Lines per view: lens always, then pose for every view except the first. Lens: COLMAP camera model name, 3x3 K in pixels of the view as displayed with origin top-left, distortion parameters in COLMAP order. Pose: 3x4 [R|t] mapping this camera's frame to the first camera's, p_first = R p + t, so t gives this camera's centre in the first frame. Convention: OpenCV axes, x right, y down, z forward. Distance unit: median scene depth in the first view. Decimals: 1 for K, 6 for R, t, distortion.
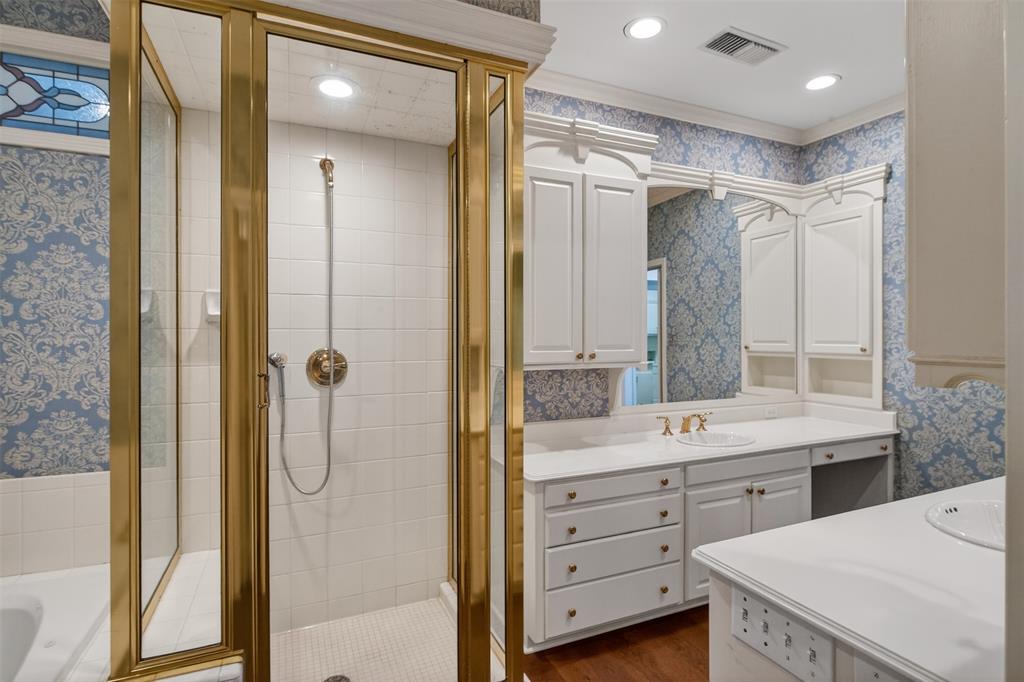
lens RADIAL K [[510.9, 0, 509.2], [0, 510.9, 338.8], [0, 0, 1]] dist [-0.009216, -0.000294]
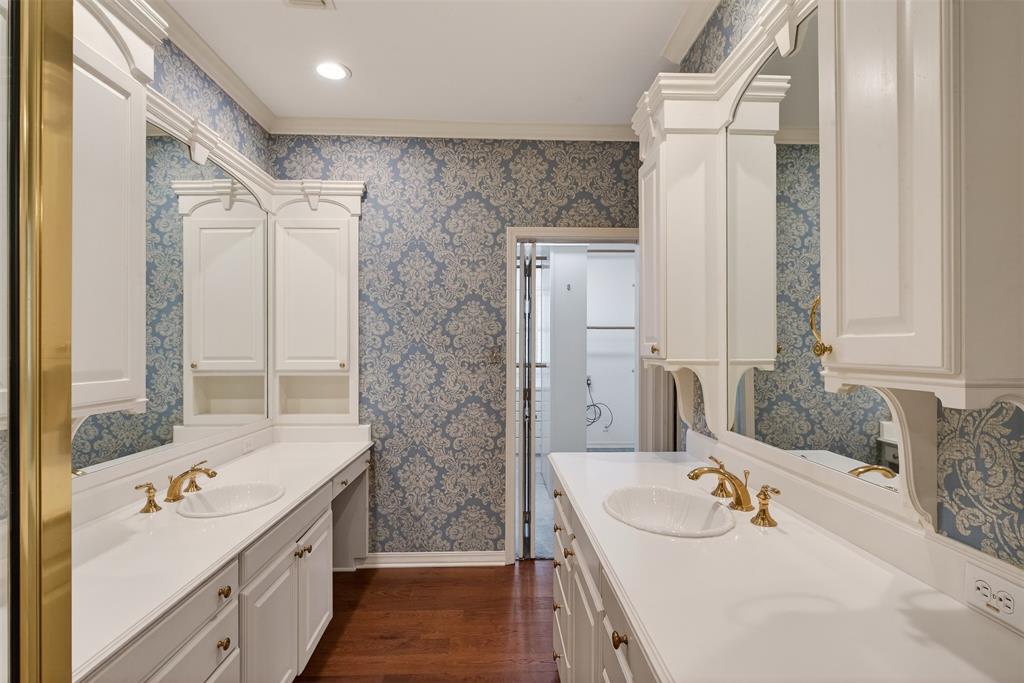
lens RADIAL K [[510.9, 0, 514.3], [0, 510.9, 349.2], [0, 0, 1]] dist [-0.009216, -0.000294]
pose [[0.360955, -0.001429, 0.932582, -0.102844], [0.006064, 0.999981, -0.000814, -0.006658], [-0.932564, 0.005949, 0.360957, 0.340105]]
